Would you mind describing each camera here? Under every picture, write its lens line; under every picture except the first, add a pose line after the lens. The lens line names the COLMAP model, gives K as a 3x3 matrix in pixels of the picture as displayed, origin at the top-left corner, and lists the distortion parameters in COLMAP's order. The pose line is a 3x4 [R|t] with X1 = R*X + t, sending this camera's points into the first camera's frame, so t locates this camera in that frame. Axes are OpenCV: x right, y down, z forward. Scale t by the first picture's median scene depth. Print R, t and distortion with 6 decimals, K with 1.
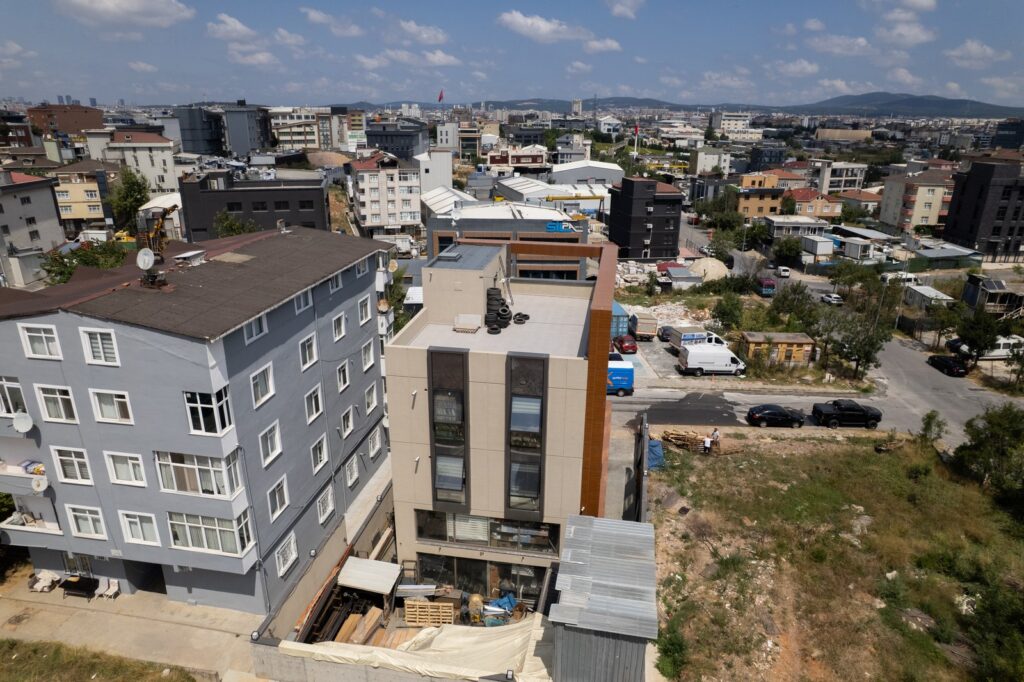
lens RADIAL K [[642.1, 0, 515.6], [0, 642.1, 340.1], [0, 0, 1]] dist [-0.078202, 0.068383]
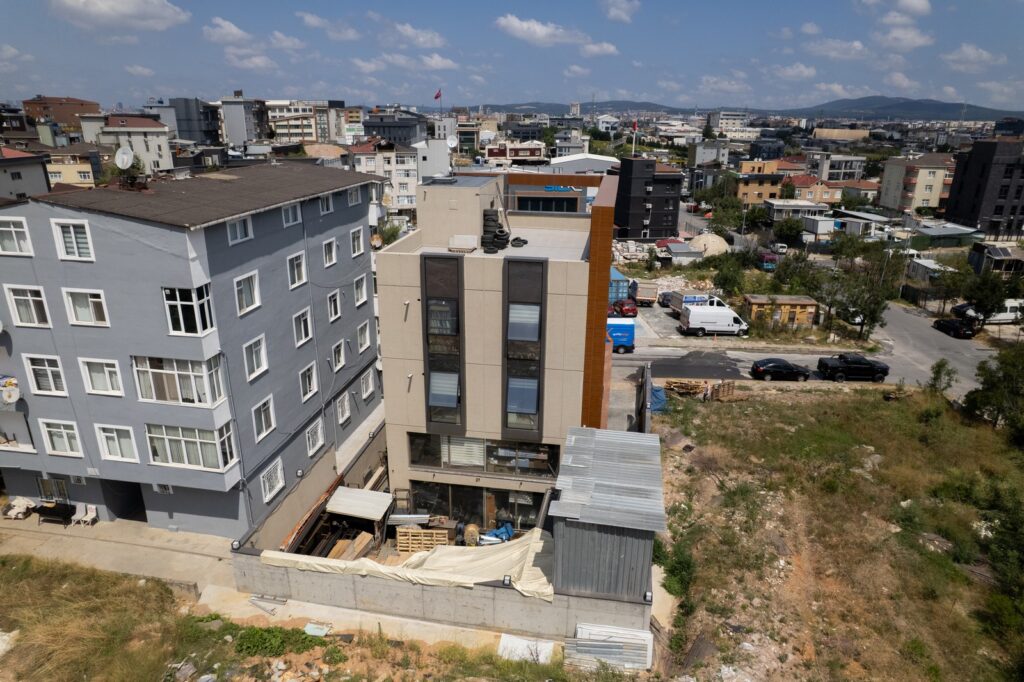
lens RADIAL K [[642.1, 0, 515.6], [0, 642.1, 340.1], [0, 0, 1]] dist [-0.078202, 0.068383]
pose [[0.999996, -0.001178, 0.002630, 0.000812], [0.001190, 0.999988, -0.004713, 0.106662], [-0.002625, 0.004716, 0.999985, 0.035054]]
